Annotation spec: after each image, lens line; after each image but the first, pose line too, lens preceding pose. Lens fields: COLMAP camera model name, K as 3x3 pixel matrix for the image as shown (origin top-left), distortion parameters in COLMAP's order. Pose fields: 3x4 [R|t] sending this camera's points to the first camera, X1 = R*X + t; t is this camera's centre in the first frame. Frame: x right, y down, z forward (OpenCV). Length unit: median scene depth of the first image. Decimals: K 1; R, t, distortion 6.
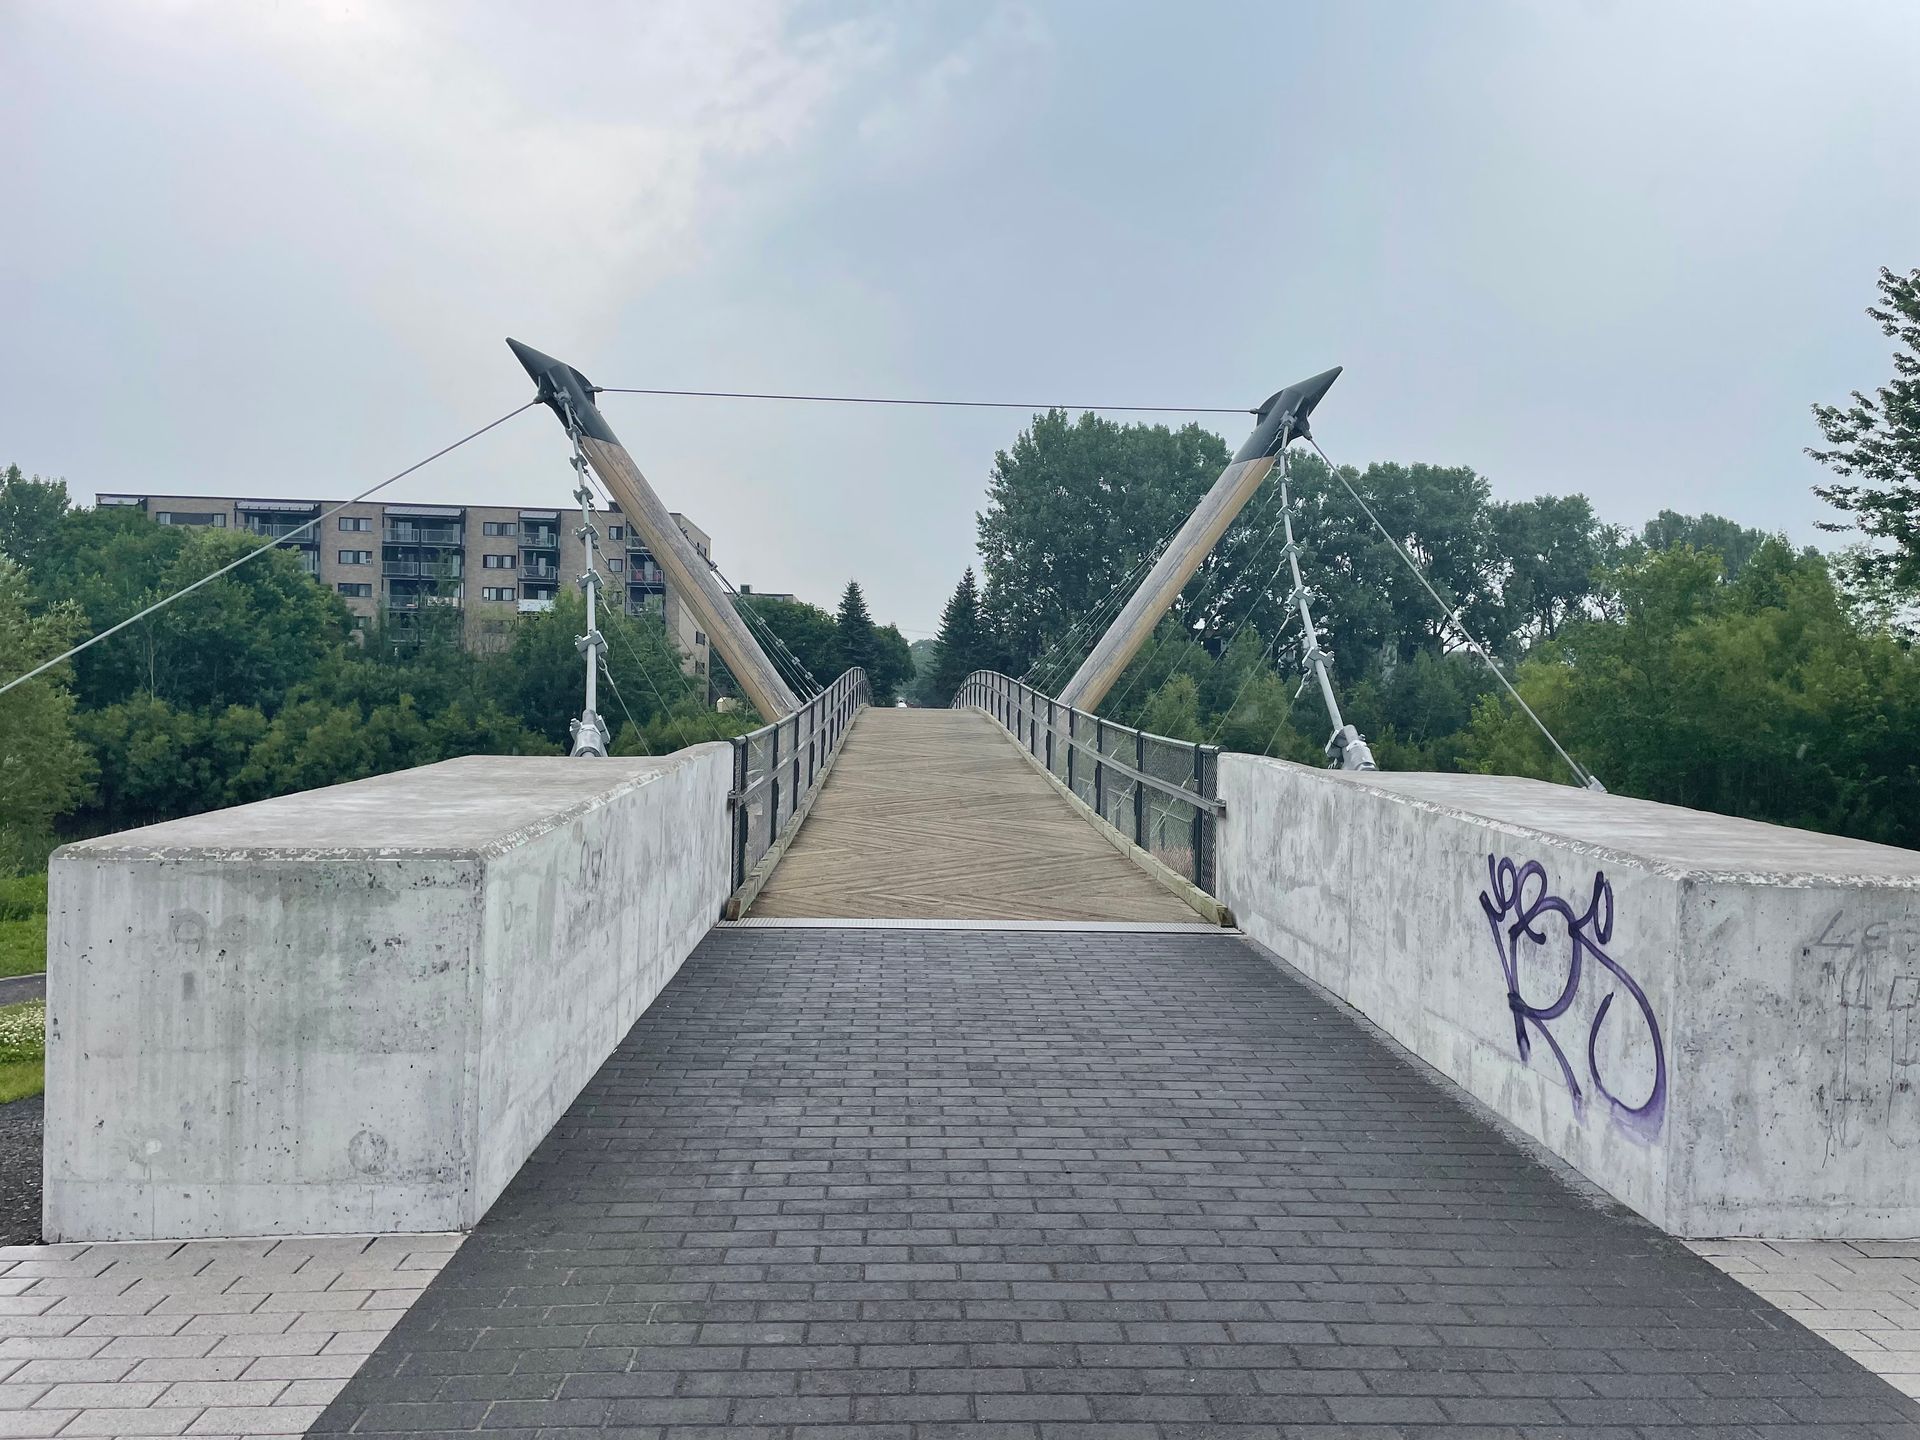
lens RADIAL K [[1475.3, 0, 960.0], [0, 1475.3, 720.0], [0, 0, 1]] dist [0.006803, 0.235352]
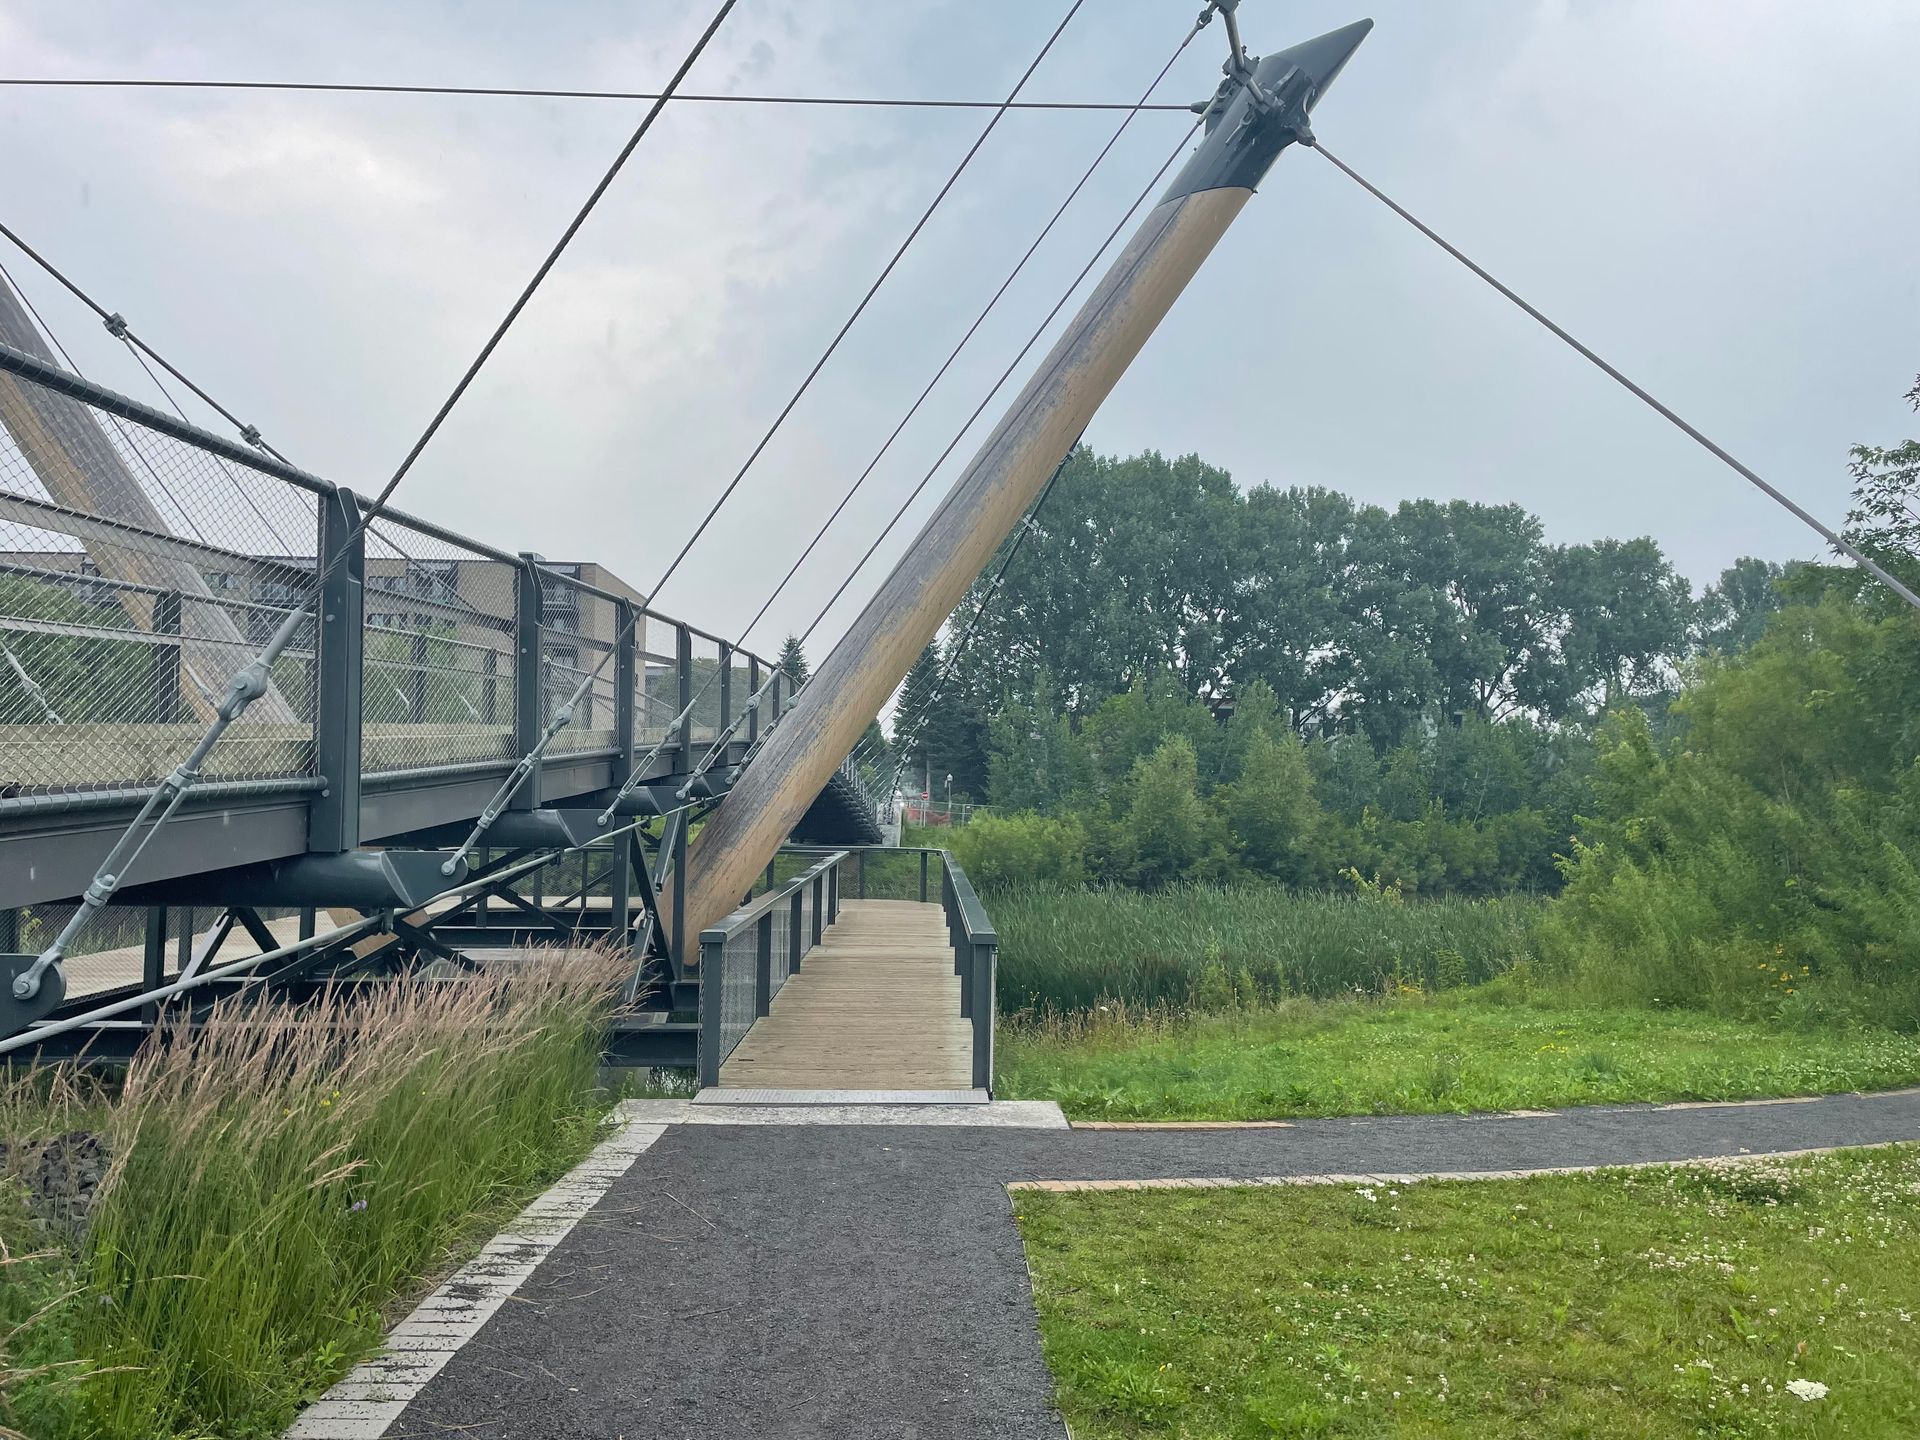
lens RADIAL K [[1423.1, 0, 960.0], [0, 1423.1, 720.0], [0, 0, 1]] dist [0.085875, -0.001930]
pose [[0.999649, -0.010729, -0.024208, 0.038558], [0.008997, 0.997467, -0.070555, 0.011096], [0.024903, 0.070312, 0.997214, 0.164752]]
